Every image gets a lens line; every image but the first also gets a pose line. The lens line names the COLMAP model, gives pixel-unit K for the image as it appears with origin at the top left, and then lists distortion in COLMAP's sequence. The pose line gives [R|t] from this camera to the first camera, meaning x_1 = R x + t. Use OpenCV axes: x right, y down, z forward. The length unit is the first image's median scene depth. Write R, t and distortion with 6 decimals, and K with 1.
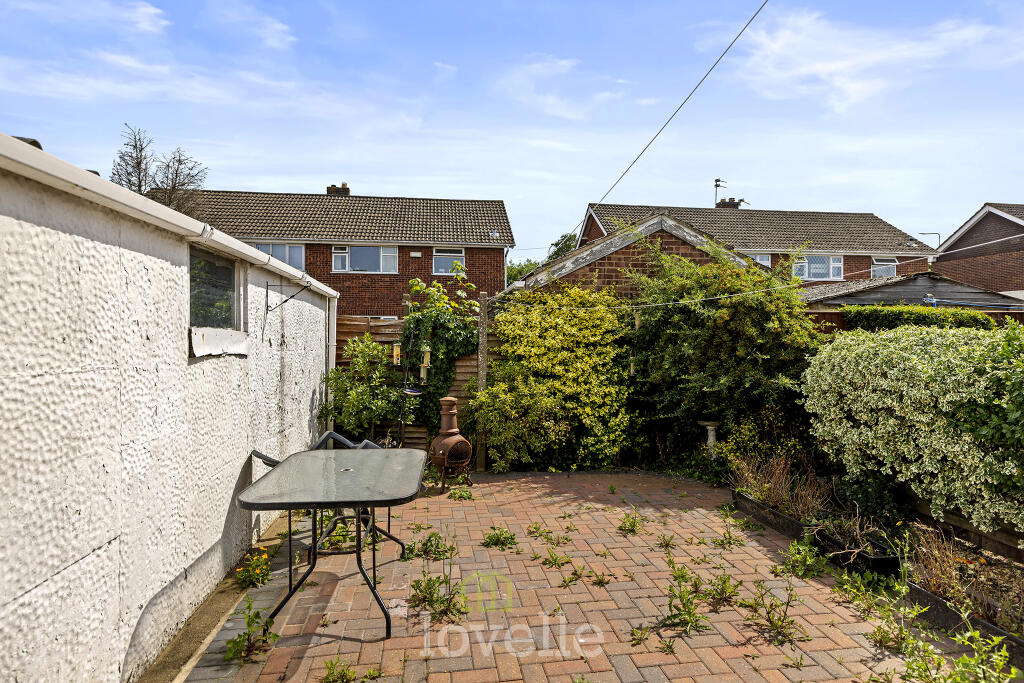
lens RADIAL K [[560.1, 0, 512.0], [0, 560.1, 341.5], [0, 0, 1]] dist [-0.001693, -0.000298]
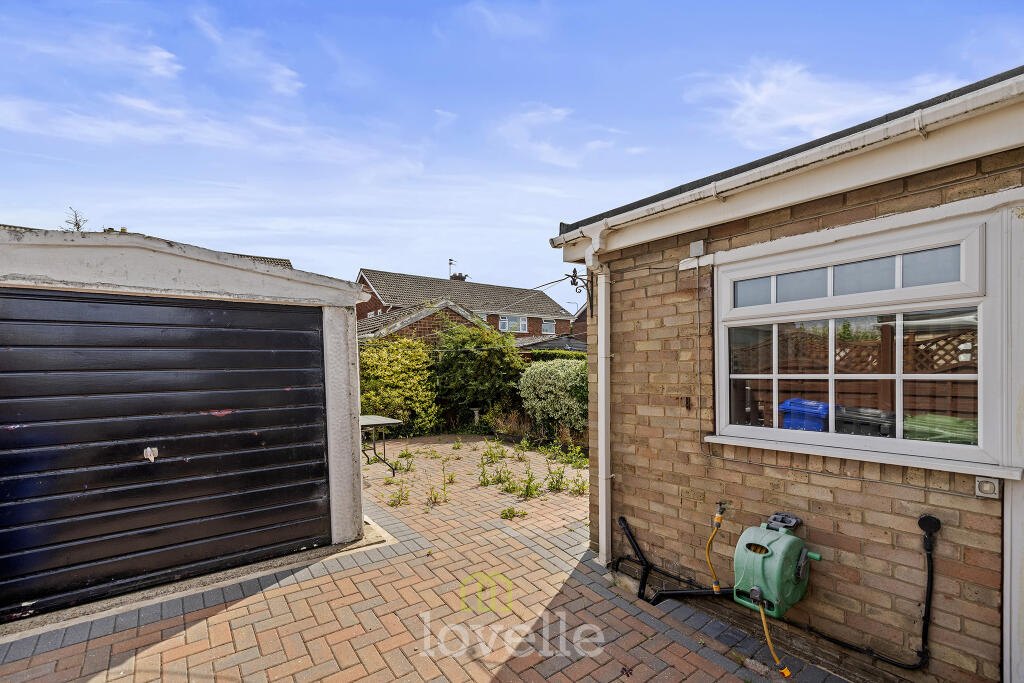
lens RADIAL K [[456.8, 0, 511.4], [0, 456.8, 372.5], [0, 0, 1]] dist [-0.000447, -0.000151]
pose [[0.875557, -0.013872, 0.482916, -0.330050], [0.016141, 0.999870, -0.000542, 0.021936], [-0.482846, 0.008270, 0.875666, -0.495261]]
